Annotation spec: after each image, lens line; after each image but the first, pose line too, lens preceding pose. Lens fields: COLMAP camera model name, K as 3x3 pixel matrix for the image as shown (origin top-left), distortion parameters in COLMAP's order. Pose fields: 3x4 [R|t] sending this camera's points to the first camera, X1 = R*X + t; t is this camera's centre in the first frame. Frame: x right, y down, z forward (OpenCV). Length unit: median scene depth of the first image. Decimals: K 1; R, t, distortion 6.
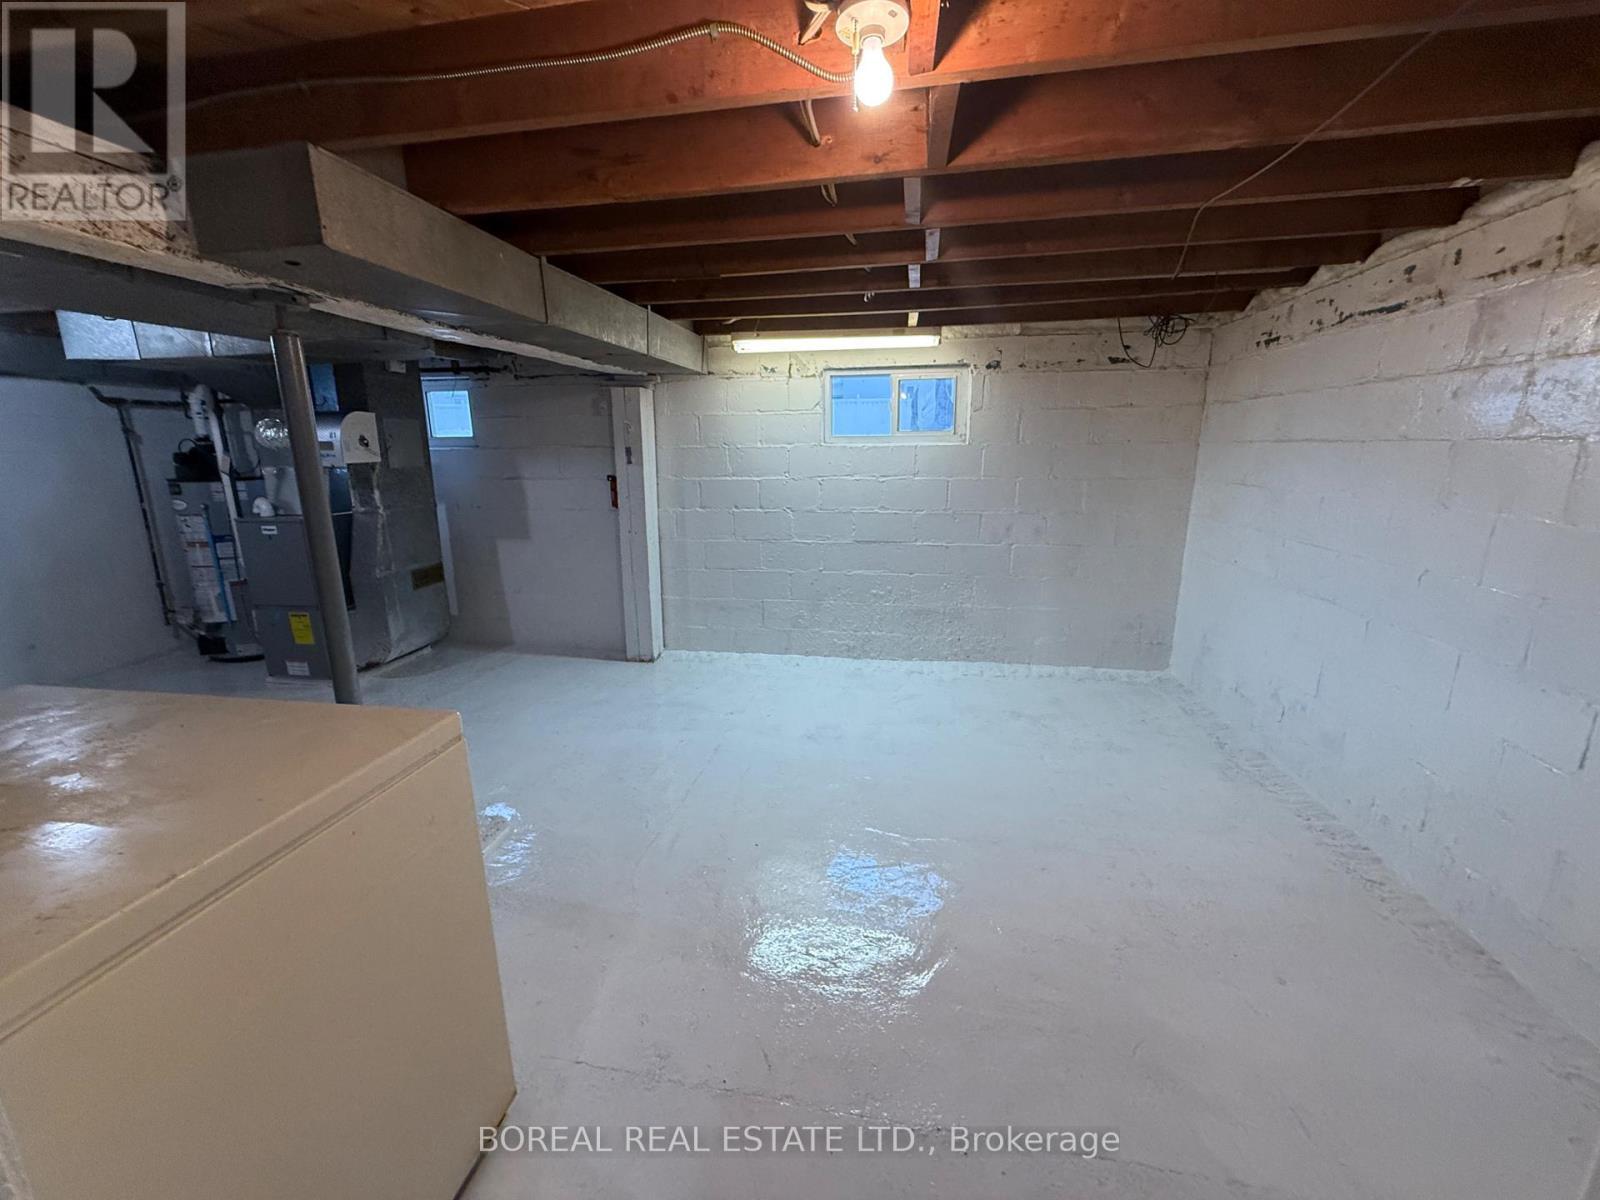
lens RADIAL K [[637.9, 0, 797.8], [0, 637.9, 595.8], [0, 0, 1]] dist [0.003655, -0.000520]
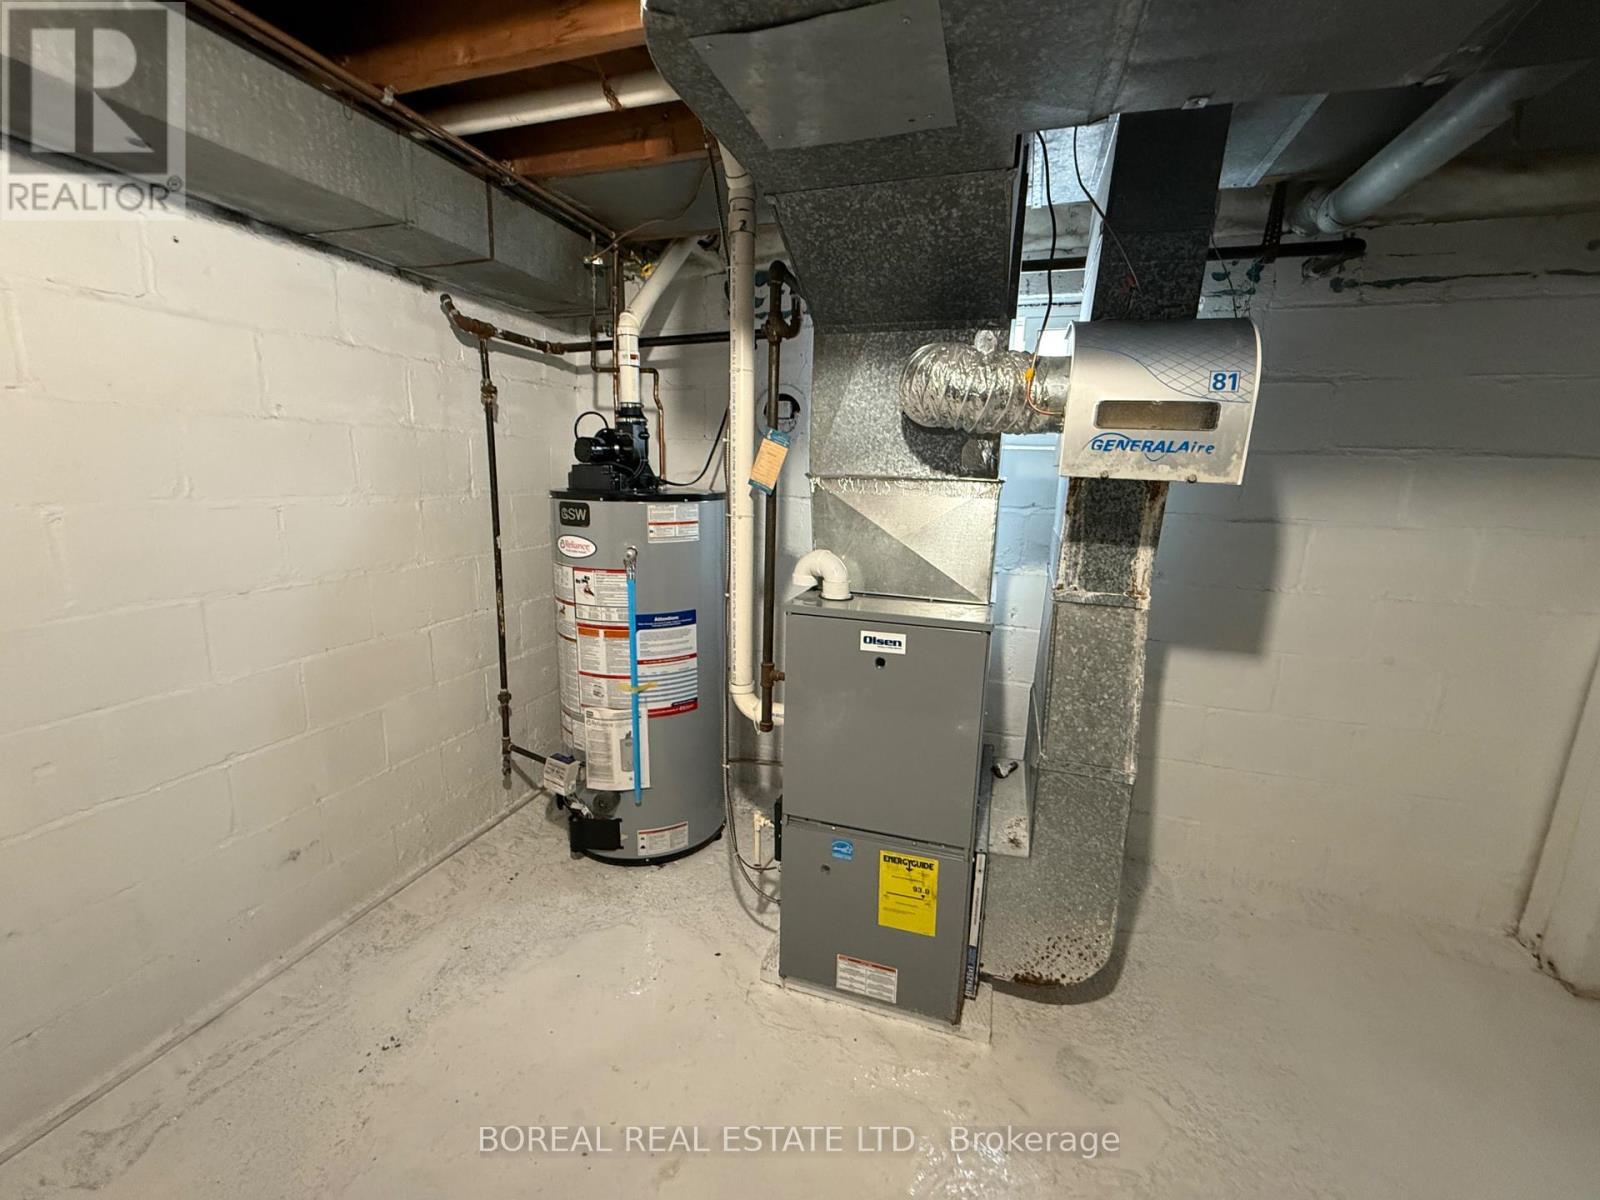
lens RADIAL K [[637.9, 0, 796.5], [0, 637.9, 597.8], [0, 0, 1]] dist [0.003655, -0.000520]
pose [[0.987682, 0.065726, -0.142000, -0.726738], [-0.070404, 0.997121, -0.028172, -0.101067], [0.139739, 0.037822, 0.989466, 0.547946]]
